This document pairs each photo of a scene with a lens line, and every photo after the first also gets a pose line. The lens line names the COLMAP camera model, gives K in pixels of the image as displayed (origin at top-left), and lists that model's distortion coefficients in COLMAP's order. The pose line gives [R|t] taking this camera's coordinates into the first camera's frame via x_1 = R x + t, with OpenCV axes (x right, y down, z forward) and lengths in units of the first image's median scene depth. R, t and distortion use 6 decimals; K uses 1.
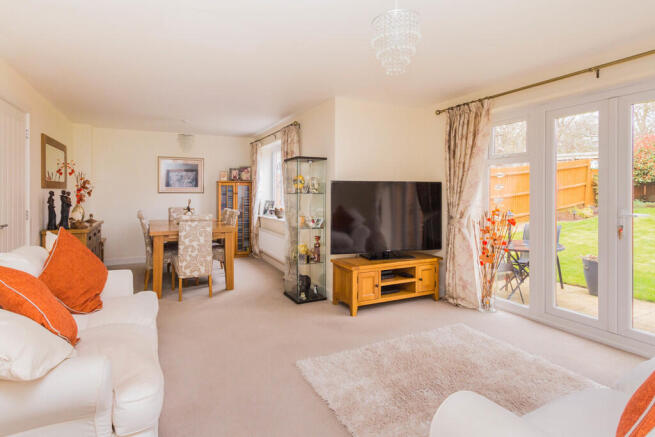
lens RADIAL K [[350.8, 0, 327.0], [0, 350.8, 194.4], [0, 0, 1]] dist [0.000173, 0.000113]
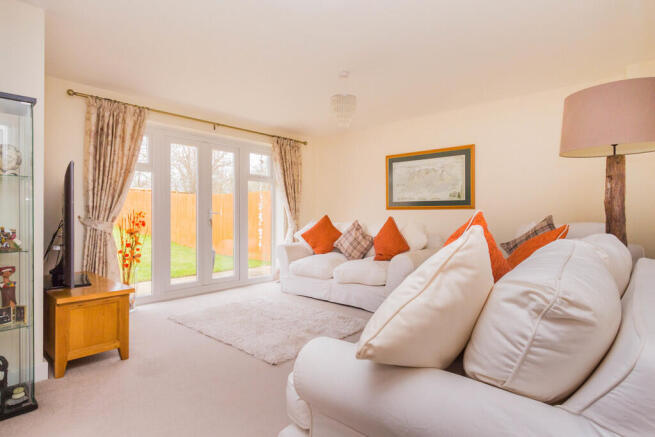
lens RADIAL K [[349.7, 0, 327.5], [0, 349.7, 218.5], [0, 0, 1]] dist [-0.000134, -0.000113]
pose [[-0.361567, -0.003216, 0.932340, -1.877161], [0.002612, 0.999987, 0.004463, 0.150676], [-0.932342, 0.004049, -0.361554, 2.187626]]
